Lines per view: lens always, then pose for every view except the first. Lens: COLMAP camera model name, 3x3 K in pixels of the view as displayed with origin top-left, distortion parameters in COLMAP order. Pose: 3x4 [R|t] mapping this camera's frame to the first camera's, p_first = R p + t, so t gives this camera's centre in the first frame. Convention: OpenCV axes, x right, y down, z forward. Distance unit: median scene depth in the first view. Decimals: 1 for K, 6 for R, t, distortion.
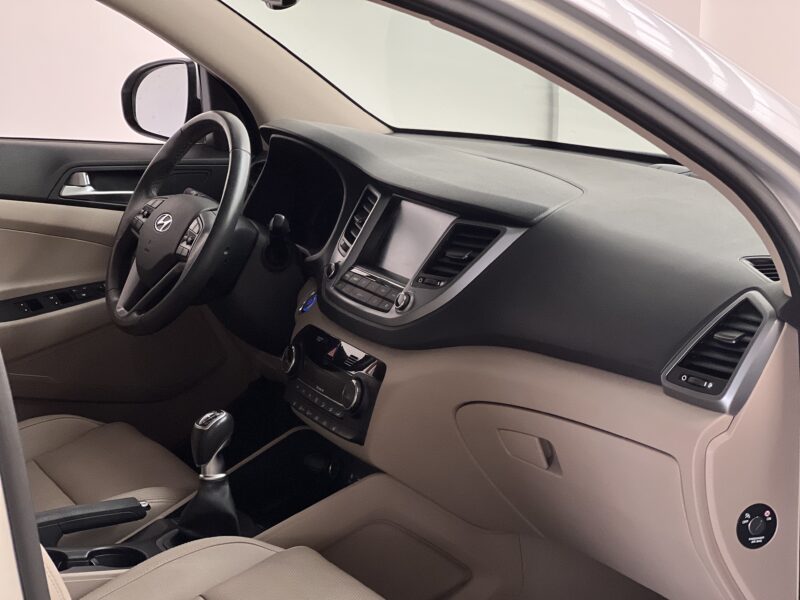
lens RADIAL K [[1802.0, 0, 400.0], [0, 1802.0, 300.0], [0, 0, 1]] dist [0.076783, 0.881385]
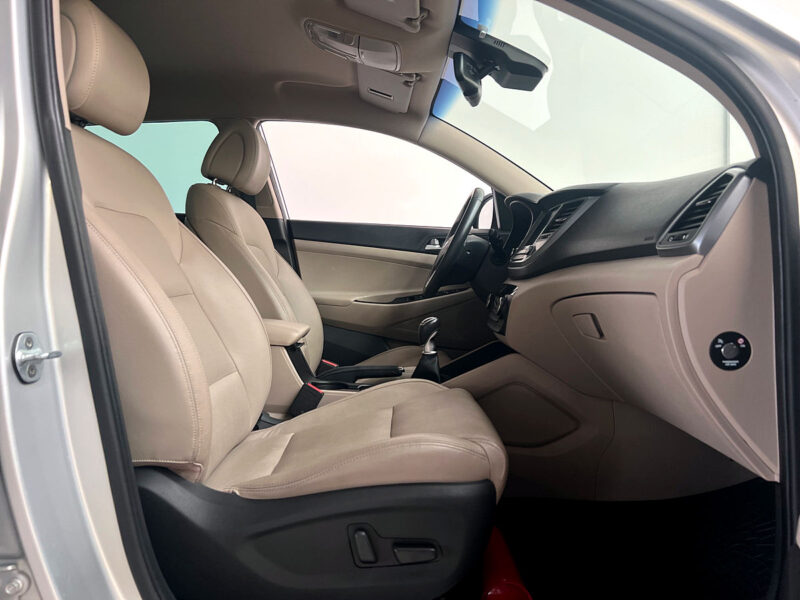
lens RADIAL K [[587.6, 0, 399.2], [0, 587.6, 315.8], [0, 0, 1]] dist [0.023914, 0.000060]
pose [[0.870550, 0.001027, -0.492080, 0.178899], [-0.072863, 0.989244, -0.126839, 0.150452], [0.486656, 0.146274, 0.861260, 0.498786]]
